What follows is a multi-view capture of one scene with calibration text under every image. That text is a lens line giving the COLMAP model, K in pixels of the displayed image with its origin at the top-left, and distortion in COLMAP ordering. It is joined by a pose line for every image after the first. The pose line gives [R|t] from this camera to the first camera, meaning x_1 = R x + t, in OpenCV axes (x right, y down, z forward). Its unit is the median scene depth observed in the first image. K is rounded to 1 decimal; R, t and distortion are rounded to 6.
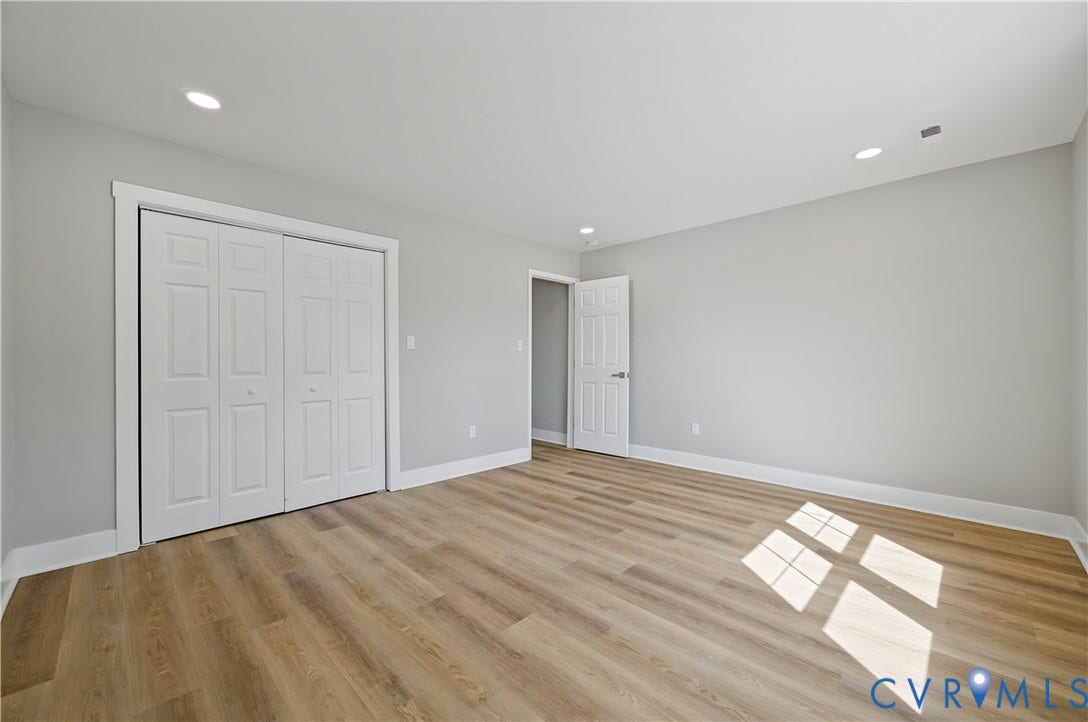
lens RADIAL K [[430.3, 0, 544.0], [0, 430.3, 361.0], [0, 0, 1]] dist [0.001066, 0.000066]
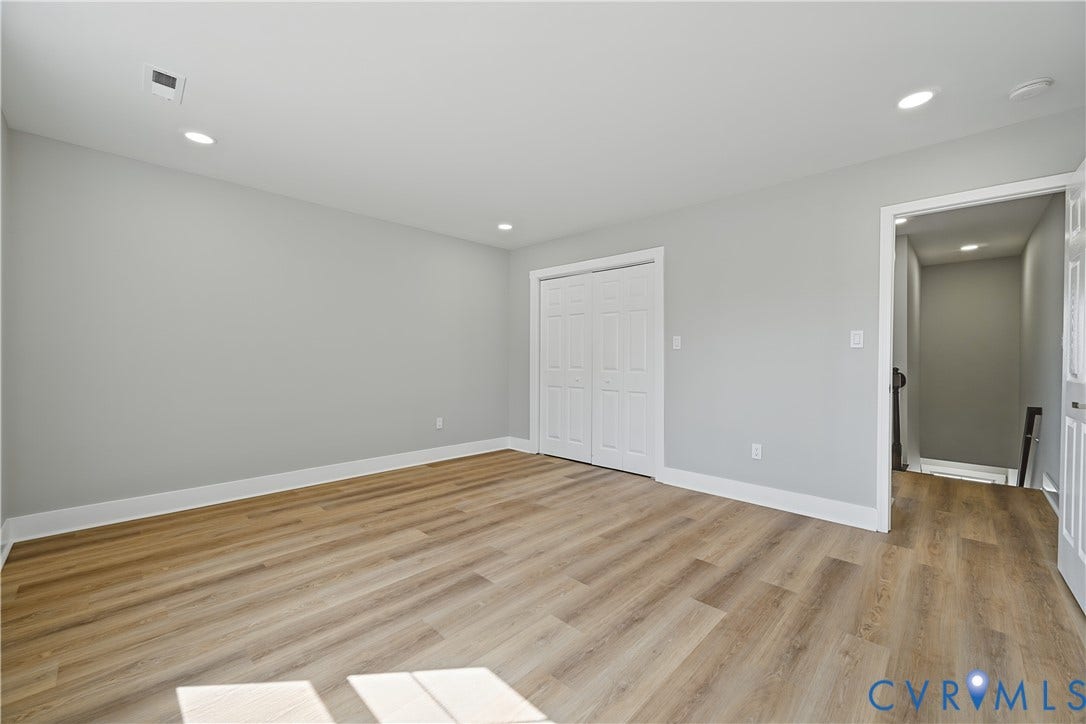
lens RADIAL K [[429.5, 0, 543.0], [0, 429.5, 362.0], [0, 0, 1]] dist [0.001066, 0.000066]
pose [[0.007168, 0.008086, -0.999942, 0.981623], [-0.009635, 0.999921, 0.008016, -0.003526], [0.999928, 0.009577, 0.007245, 0.958521]]
